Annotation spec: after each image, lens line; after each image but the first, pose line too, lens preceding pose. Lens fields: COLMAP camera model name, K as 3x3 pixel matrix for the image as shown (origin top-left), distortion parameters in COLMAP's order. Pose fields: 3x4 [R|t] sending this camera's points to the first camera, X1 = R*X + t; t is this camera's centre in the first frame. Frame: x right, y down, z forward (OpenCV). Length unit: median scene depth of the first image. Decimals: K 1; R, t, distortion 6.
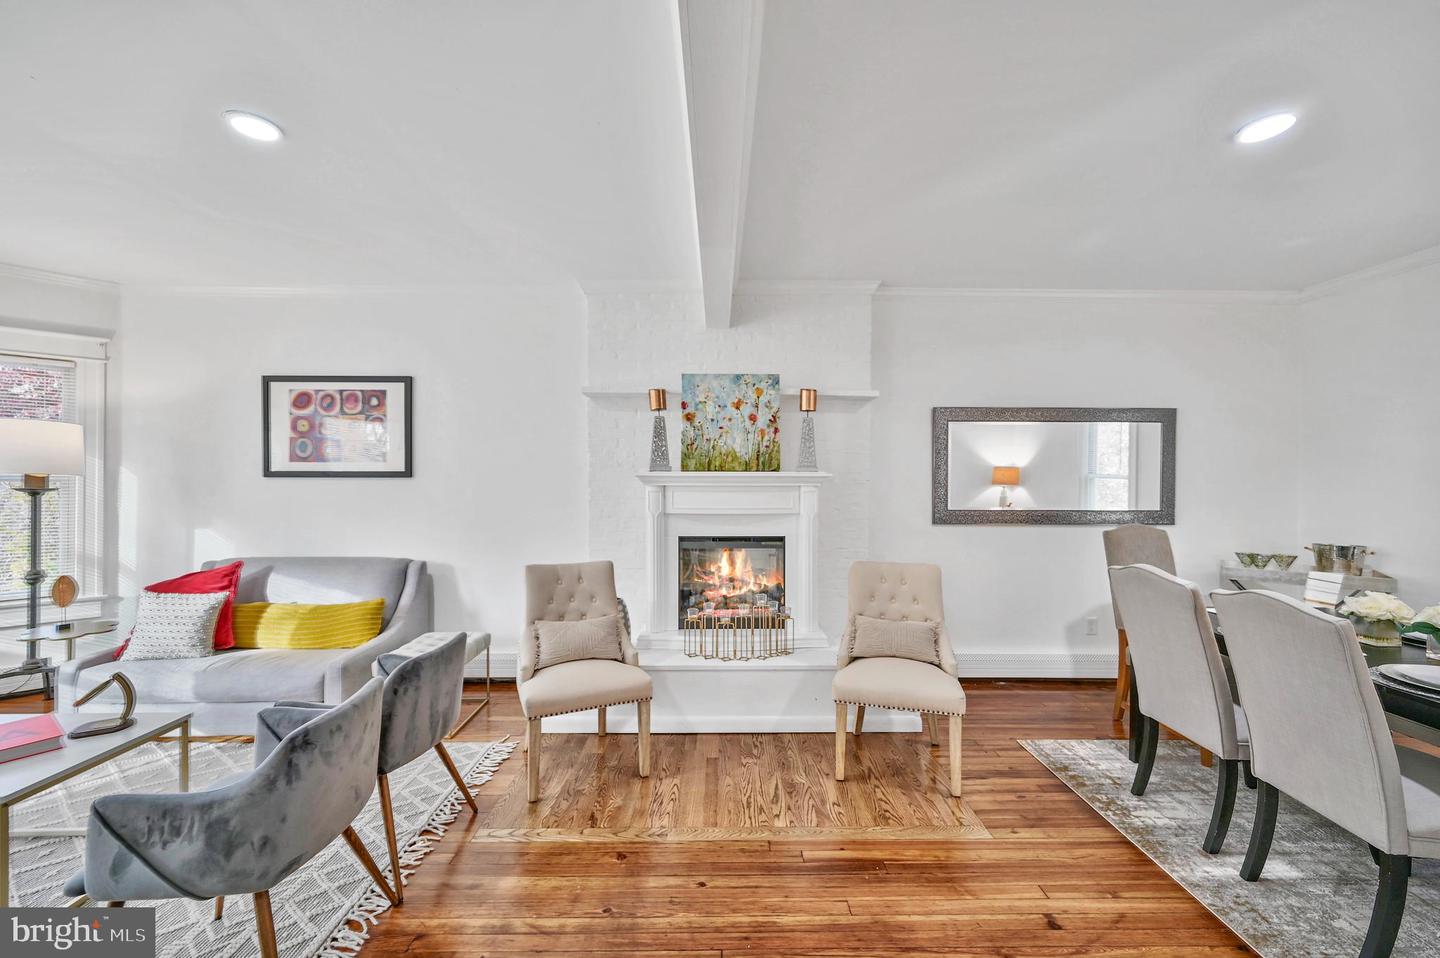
lens RADIAL K [[577.7, 0, 720.9], [0, 577.7, 480.4], [0, 0, 1]] dist [0.001343, 0.000119]
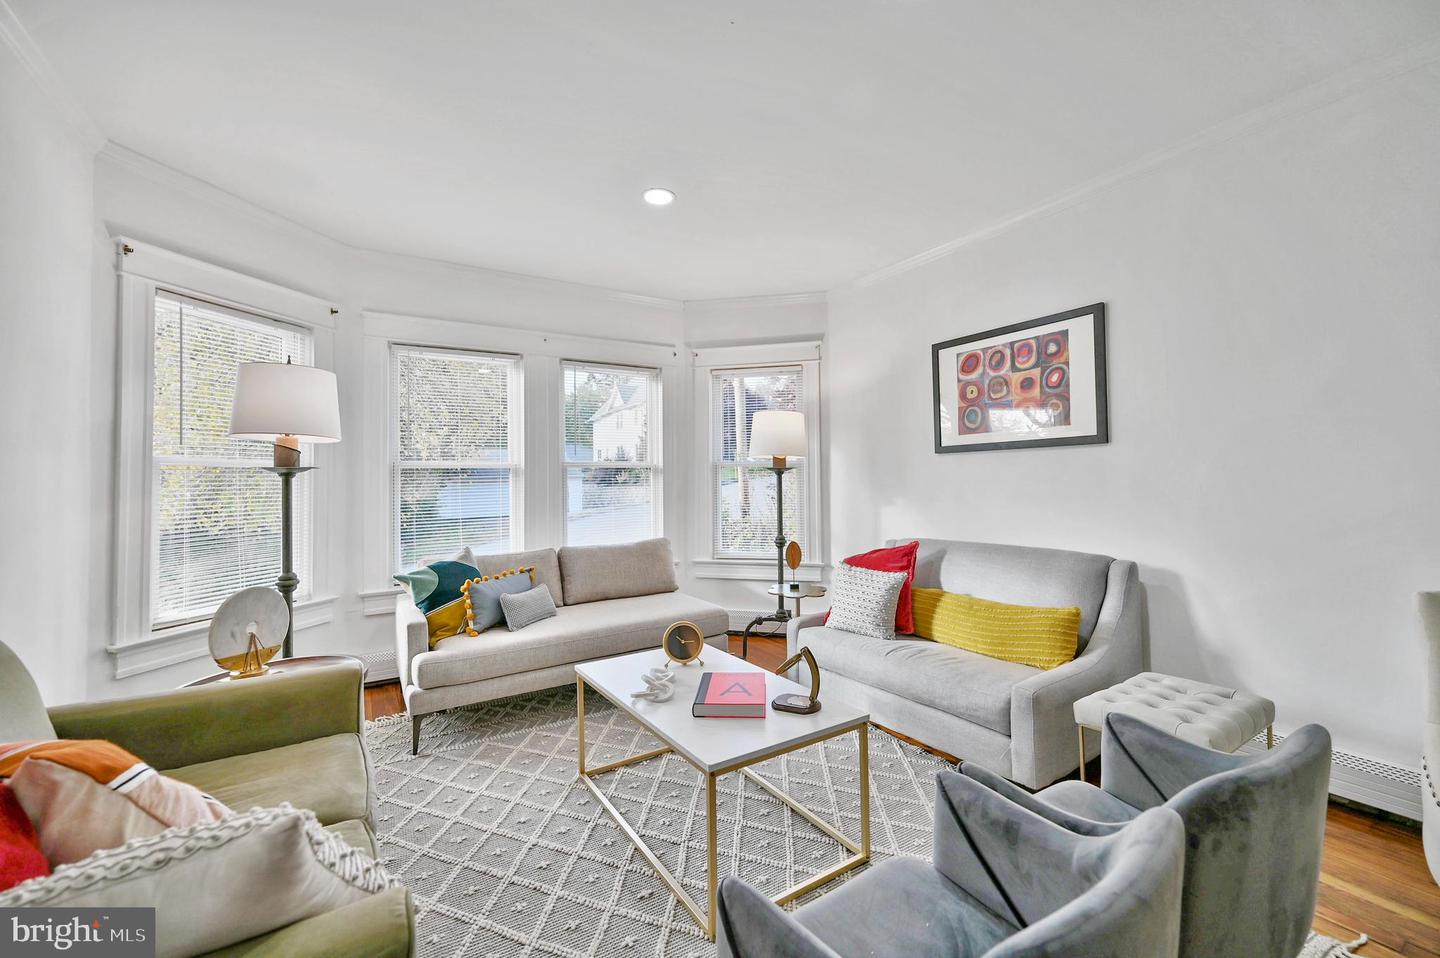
lens RADIAL K [[581.2, 0, 730.0], [0, 581.2, 470.0], [0, 0, 1]] dist [0.000397, -0.000039]
pose [[0.532725, -0.030953, -0.845722, -0.194522], [0.013265, 0.999514, -0.028226, 0.046768], [0.846184, 0.003818, 0.532877, 0.243952]]
